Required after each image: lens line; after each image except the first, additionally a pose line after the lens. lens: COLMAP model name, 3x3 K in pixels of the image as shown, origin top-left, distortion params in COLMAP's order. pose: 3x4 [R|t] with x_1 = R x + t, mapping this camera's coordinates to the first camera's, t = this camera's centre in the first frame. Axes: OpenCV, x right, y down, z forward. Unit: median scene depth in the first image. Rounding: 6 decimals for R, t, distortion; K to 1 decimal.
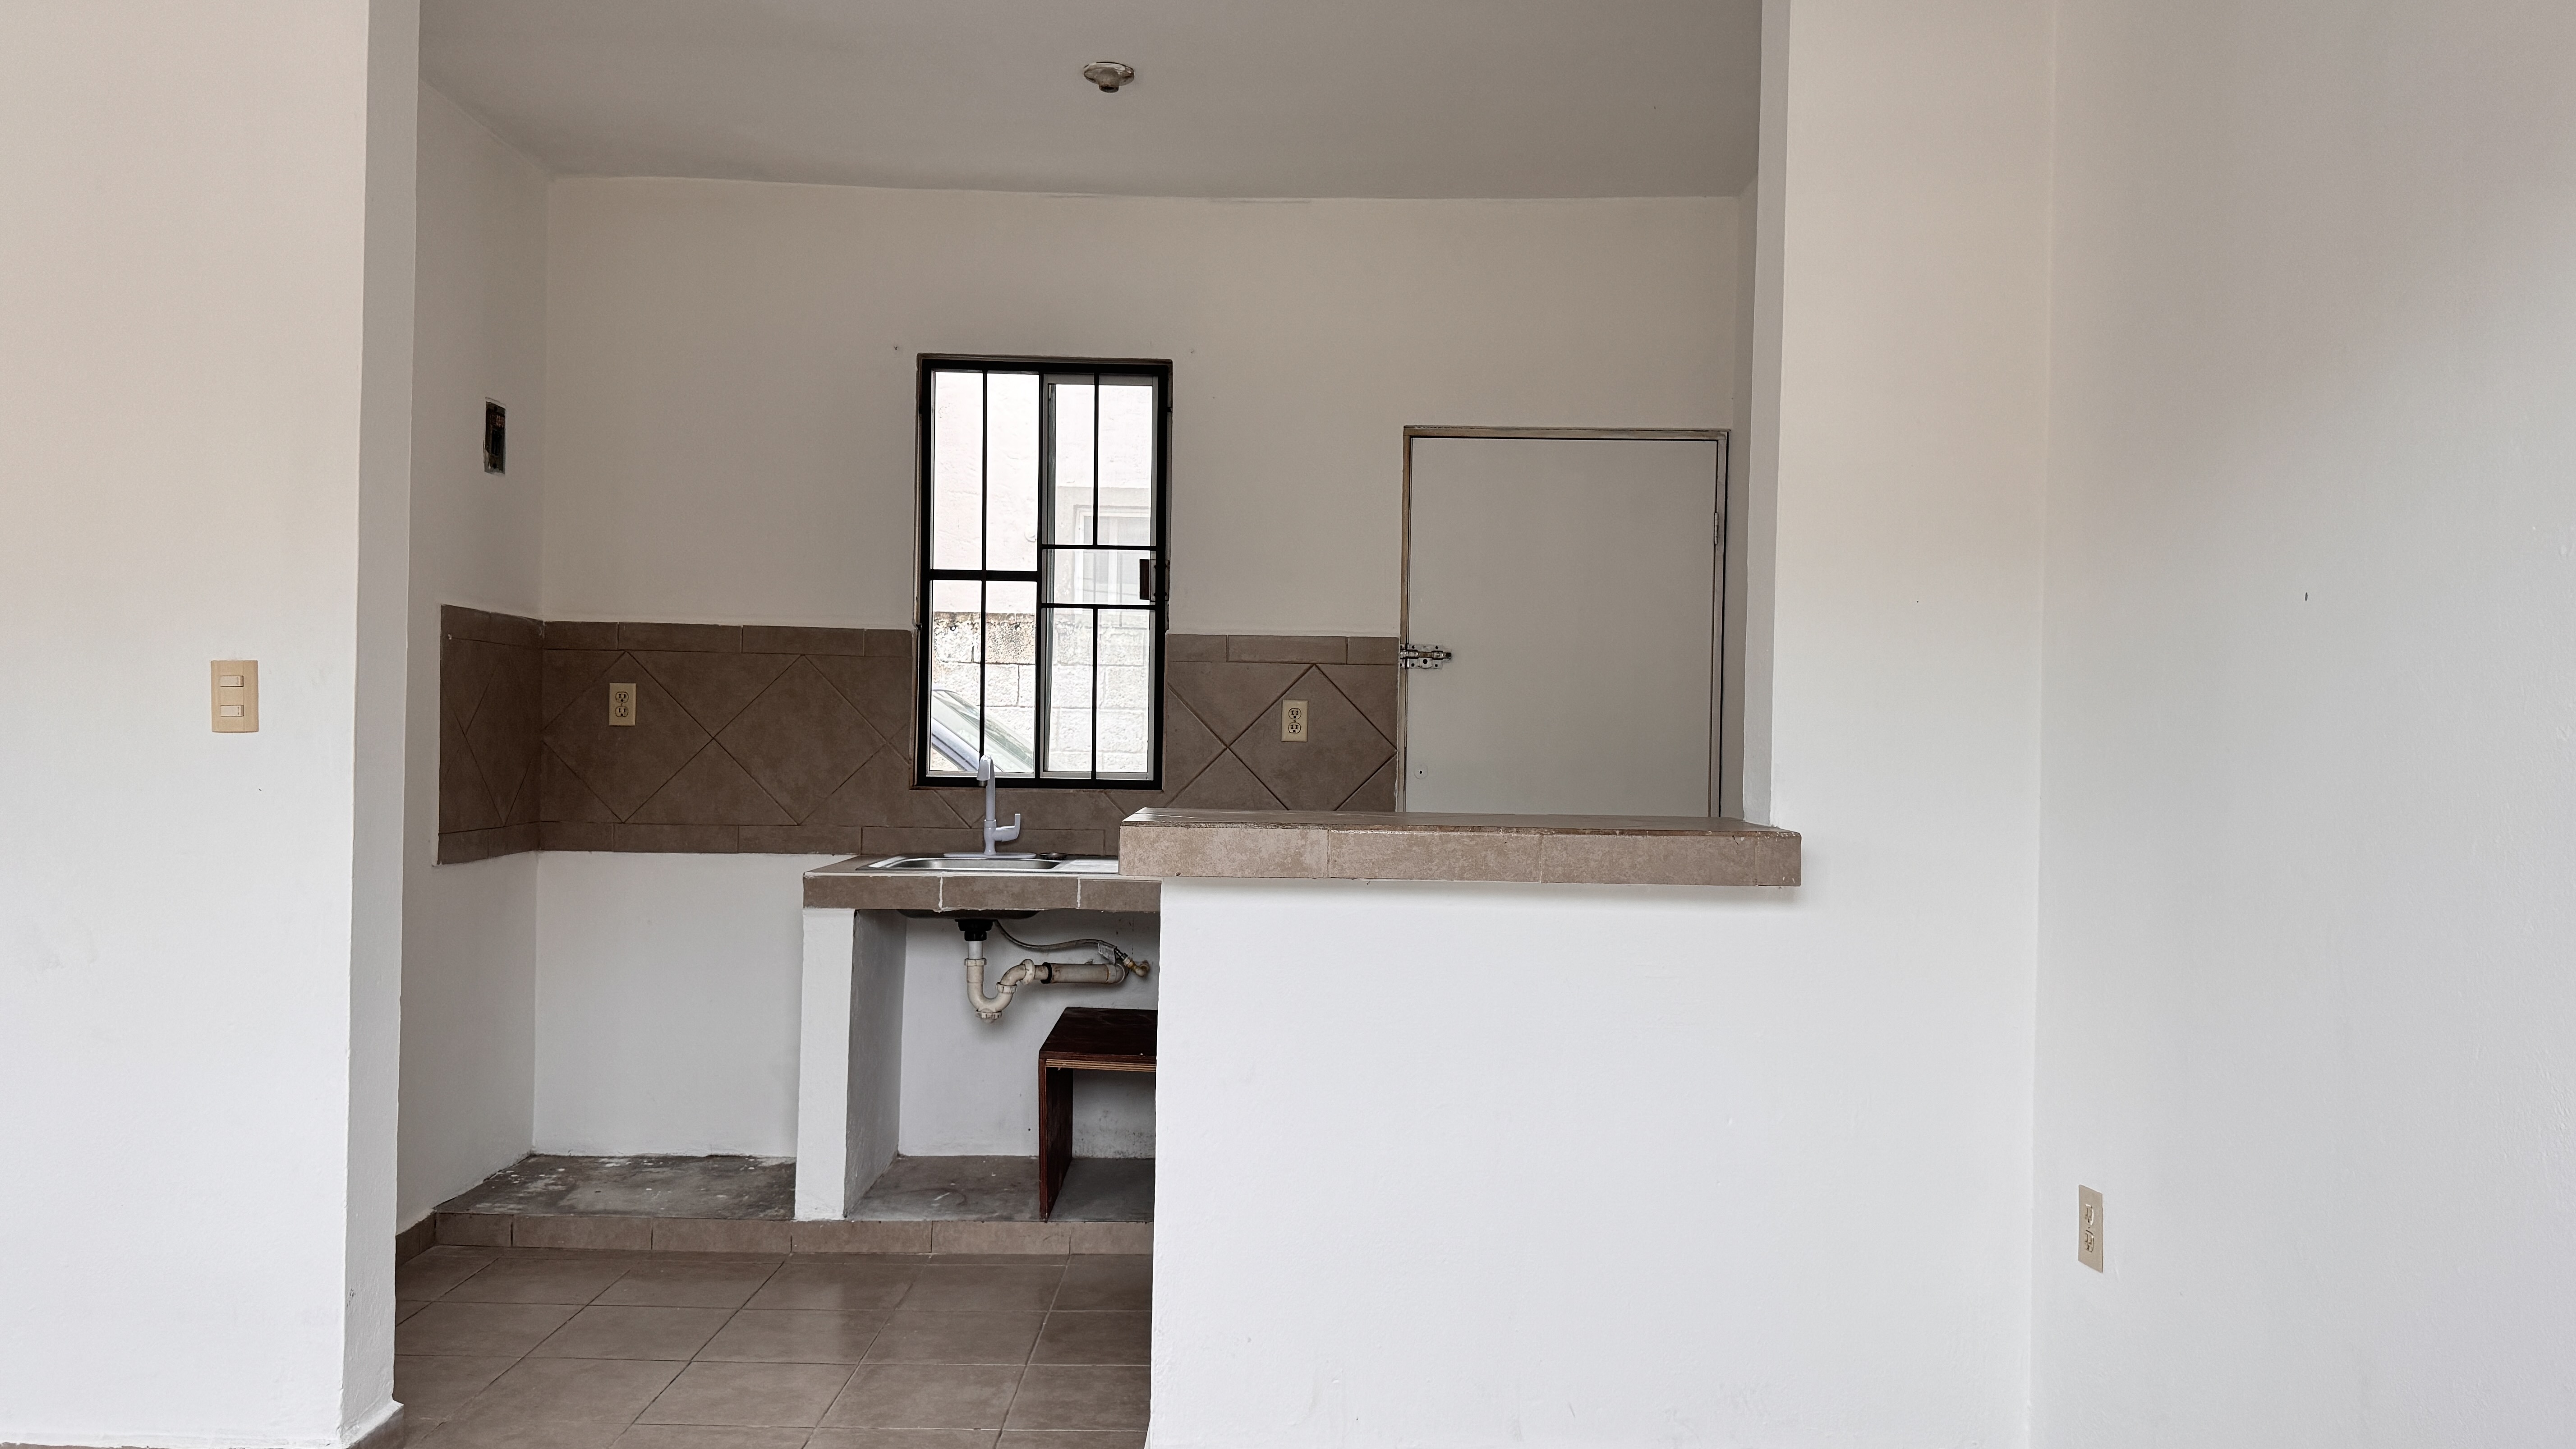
lens RADIAL K [[1850.7, 0, 1288.0], [0, 1850.7, 724.5], [0, 0, 1]] dist [0.169501, -0.195745]
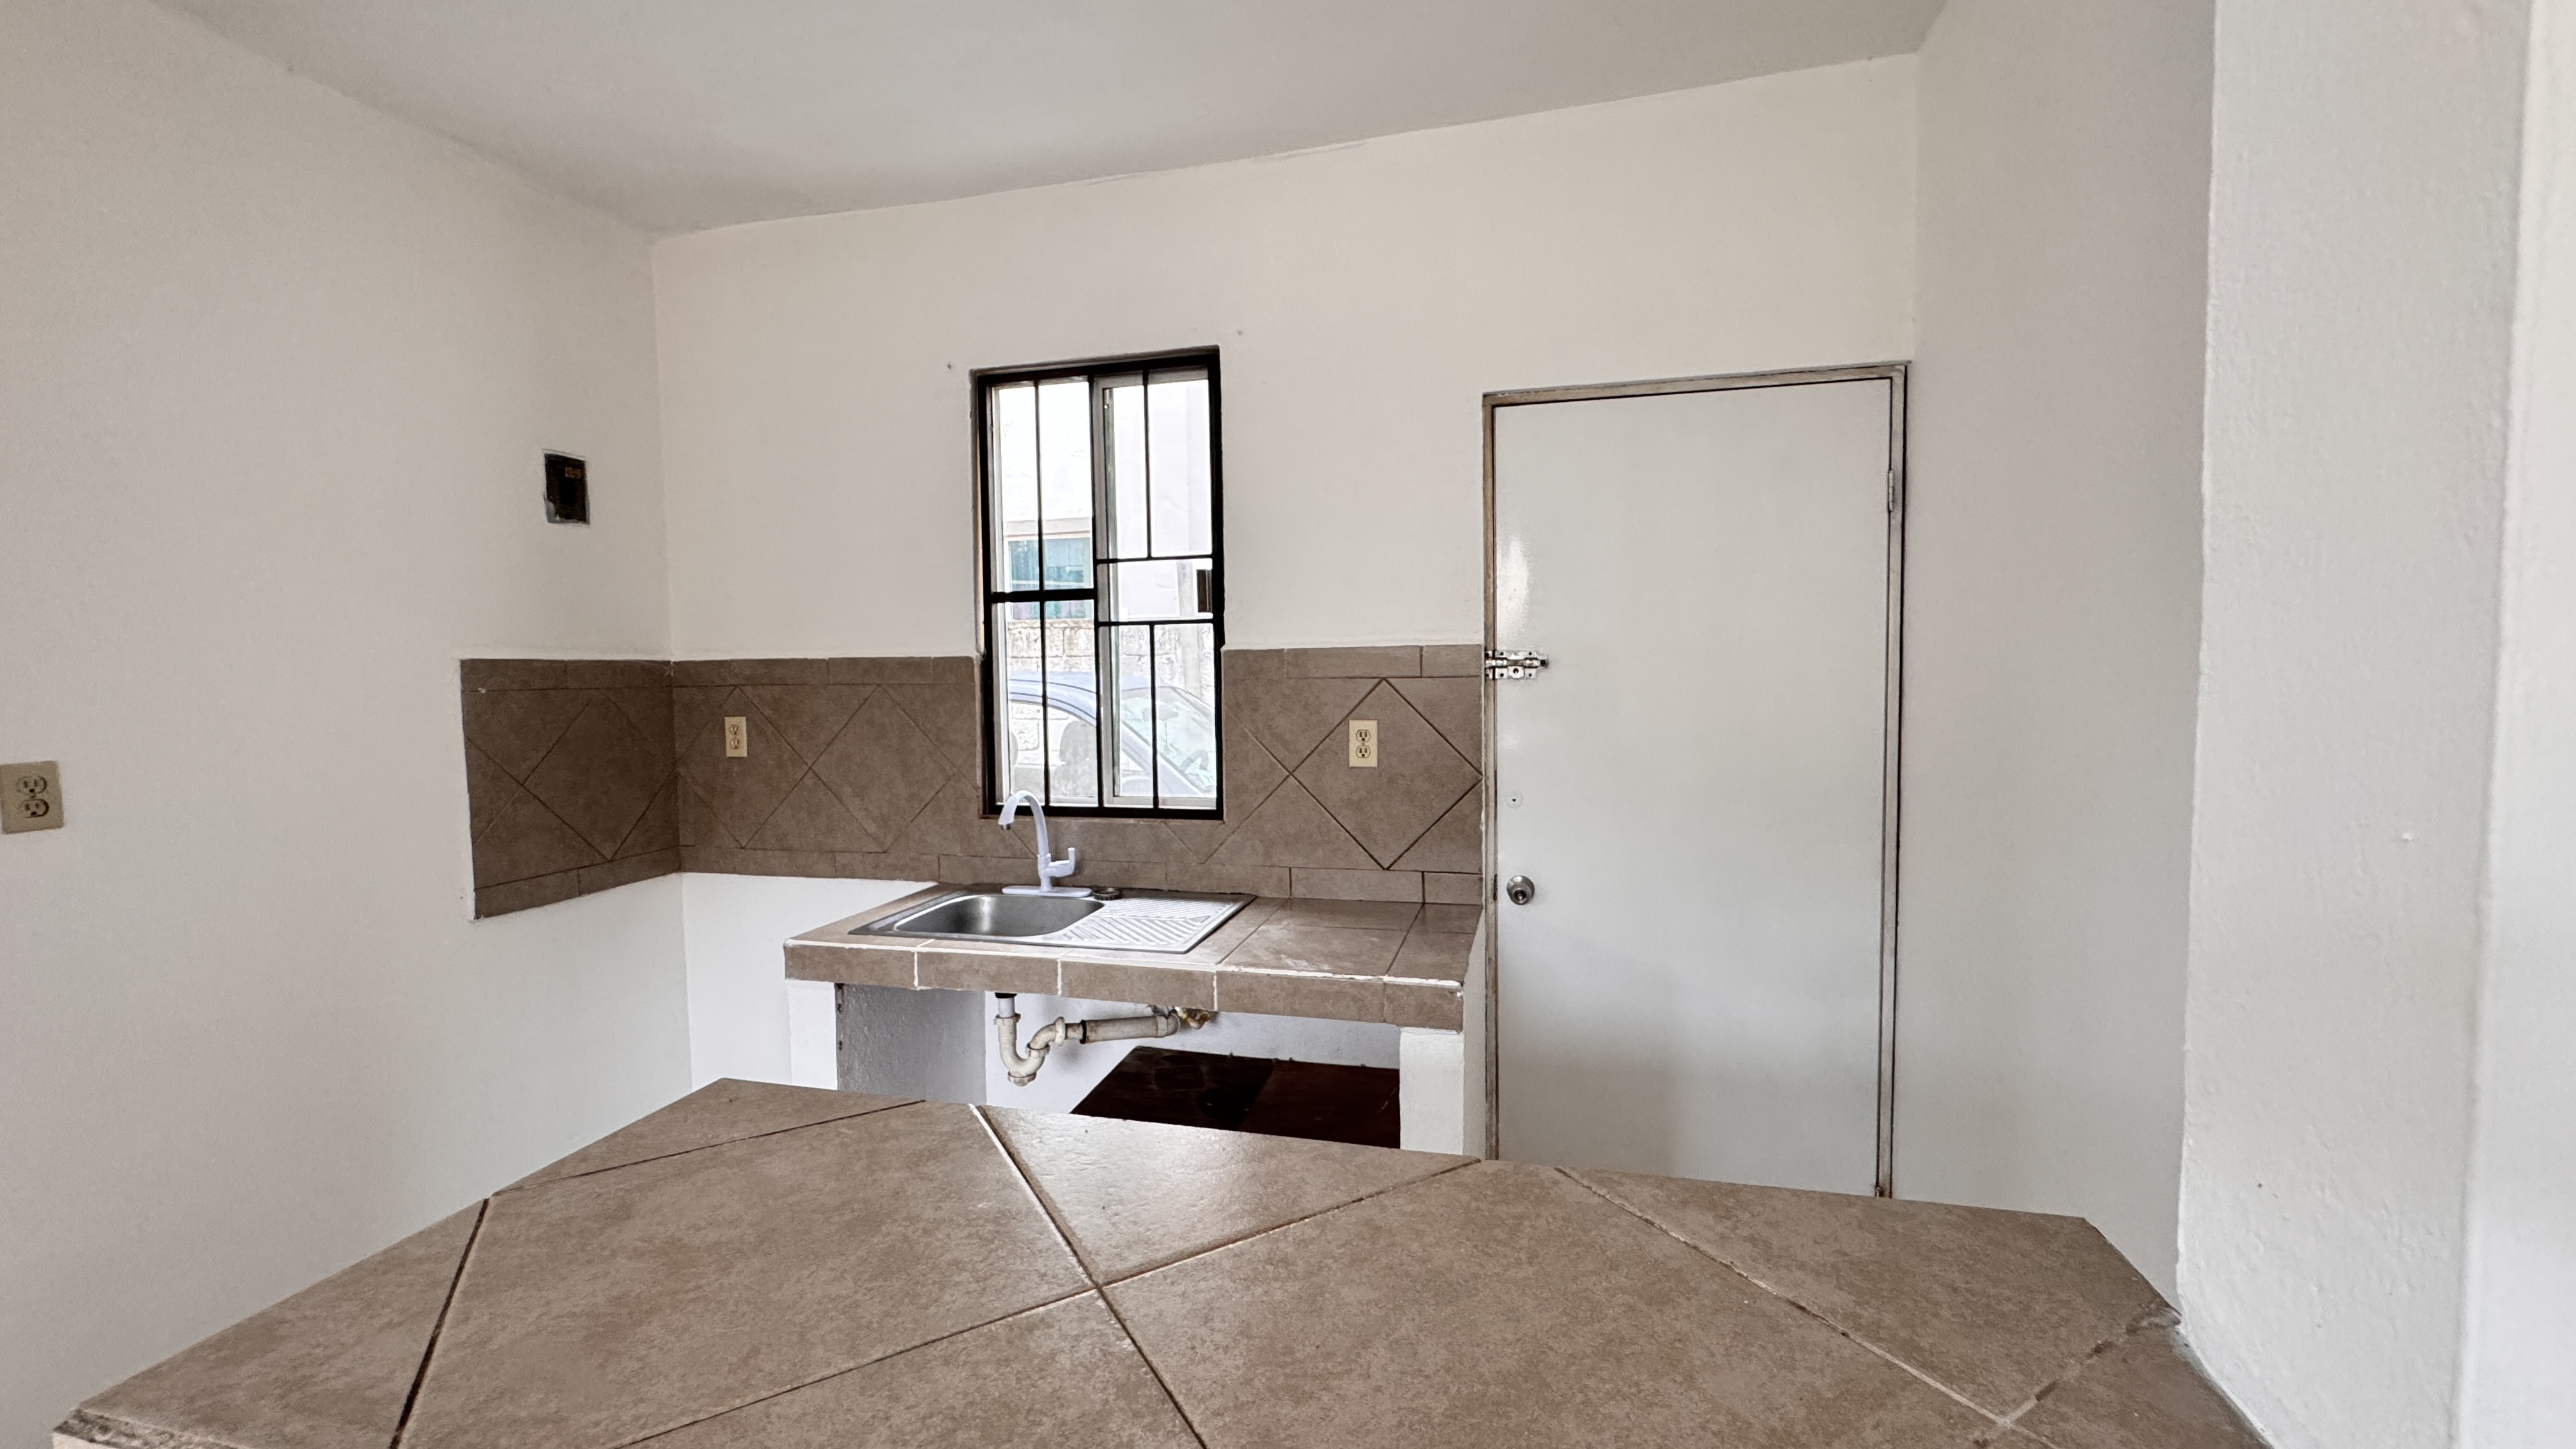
lens RADIAL K [[1022.8, 0, 1288.0], [0, 1022.8, 724.5], [0, 0, 1]] dist [-0.003226, 0.000007]
pose [[0.967311, -0.017700, -0.252975, 0.091851], [0.032854, 0.997901, 0.055806, -0.039530], [0.251456, -0.062293, 0.965862, 0.521808]]
